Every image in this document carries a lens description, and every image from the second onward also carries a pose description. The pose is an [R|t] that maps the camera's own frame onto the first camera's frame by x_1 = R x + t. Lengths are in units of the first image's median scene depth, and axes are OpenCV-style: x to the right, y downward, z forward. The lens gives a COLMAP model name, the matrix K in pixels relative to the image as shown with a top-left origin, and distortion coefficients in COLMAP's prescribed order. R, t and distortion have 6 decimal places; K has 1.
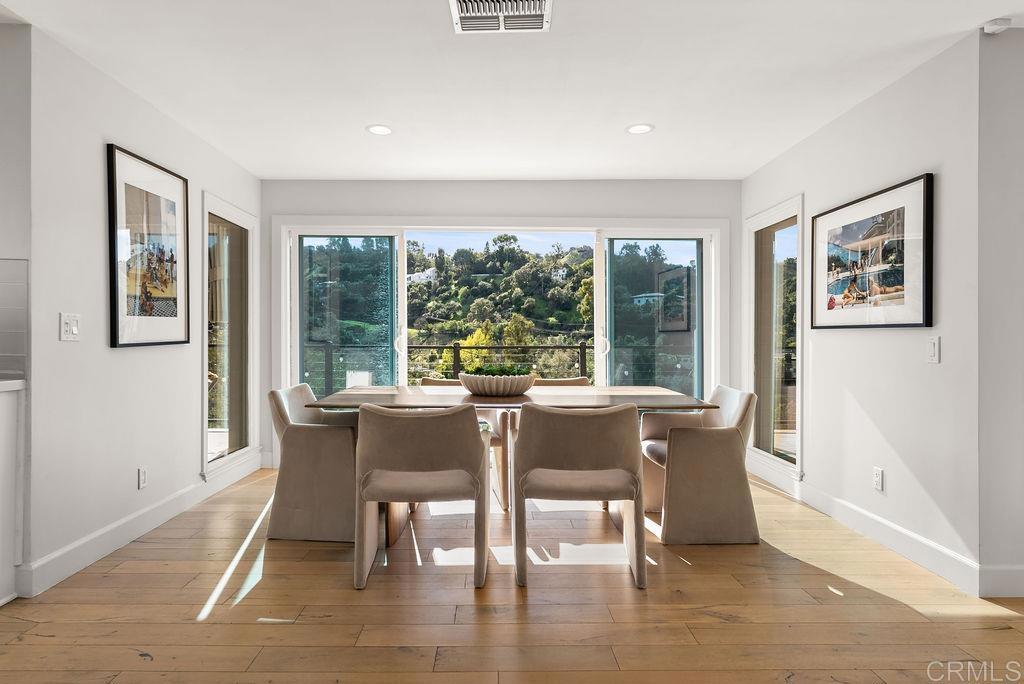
lens RADIAL K [[589.6, 0, 503.3], [0, 589.6, 336.4], [0, 0, 1]] dist [-0.004176, 0.001010]
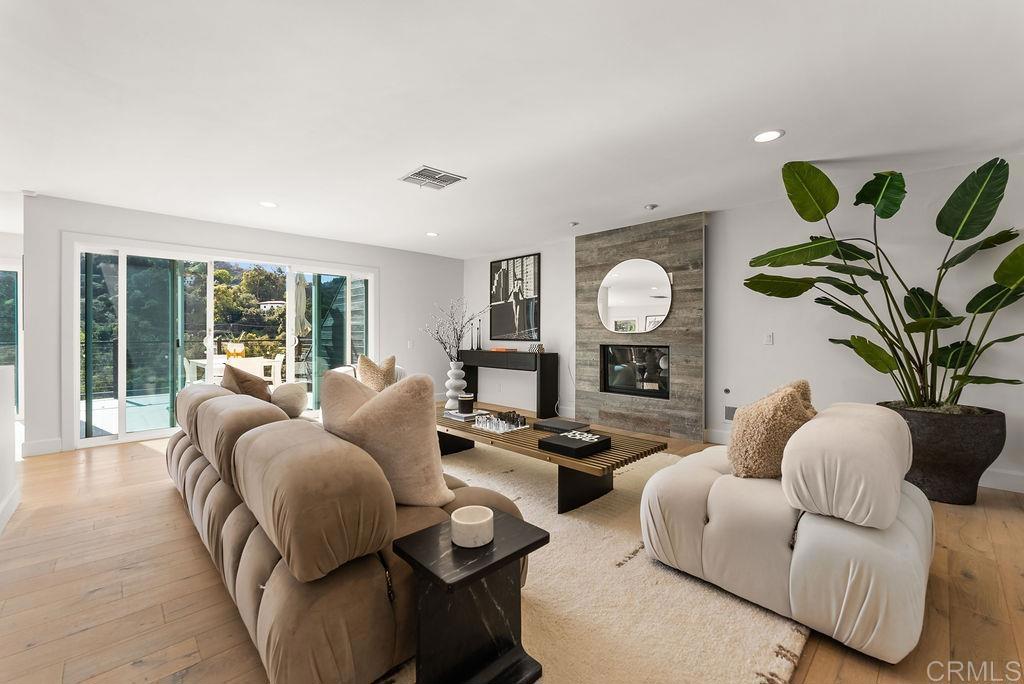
lens RADIAL K [[409.9, 0, 509.1], [0, 409.9, 331.4], [0, 0, 1]] dist [-0.000390, -0.000586]
pose [[0.727646, -0.003478, 0.685944, 0.797070], [0.007485, 0.999968, -0.002871, 0.003236], [-0.685912, 0.007224, 0.727649, -0.978679]]
